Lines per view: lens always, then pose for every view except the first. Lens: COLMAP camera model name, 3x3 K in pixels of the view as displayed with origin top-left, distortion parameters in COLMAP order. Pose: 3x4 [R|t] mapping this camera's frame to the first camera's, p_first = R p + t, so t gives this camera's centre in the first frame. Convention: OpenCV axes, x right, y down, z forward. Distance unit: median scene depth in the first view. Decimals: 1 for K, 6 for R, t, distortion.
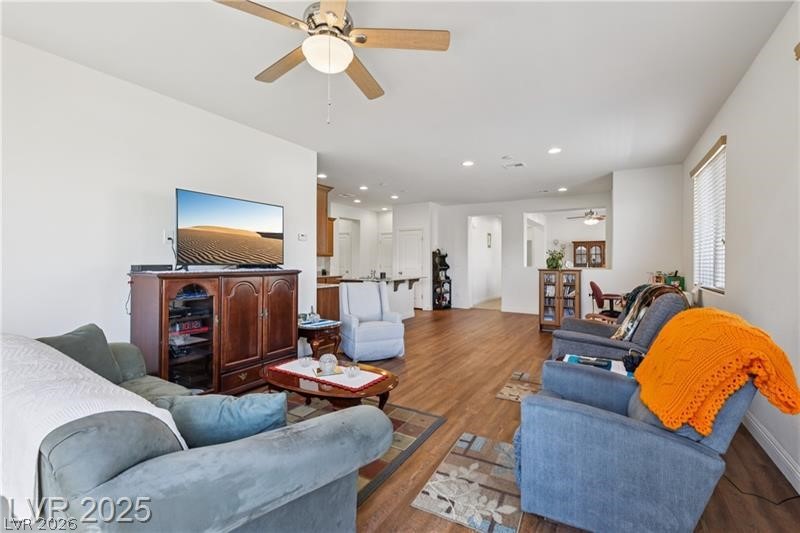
lens RADIAL K [[347.8, 0, 401.3], [0, 347.8, 263.2], [0, 0, 1]] dist [0.000058, -0.000101]
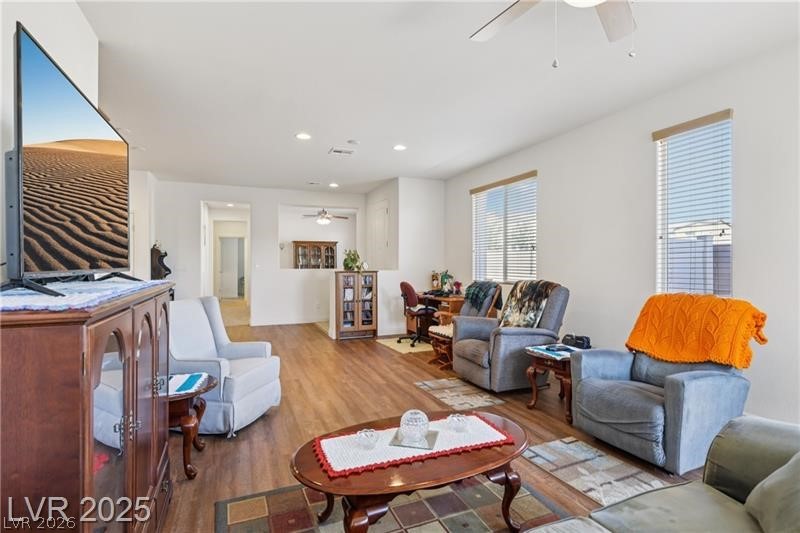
lens RADIAL K [[403.4, 0, 400.7], [0, 403.4, 264.0], [0, 0, 1]] dist [0.002319, 0.000465]
pose [[0.595992, -0.007336, 0.802957, -0.276381], [0.008718, 0.999958, 0.002665, -0.002253], [-0.802943, 0.005412, 0.596031, 0.199895]]
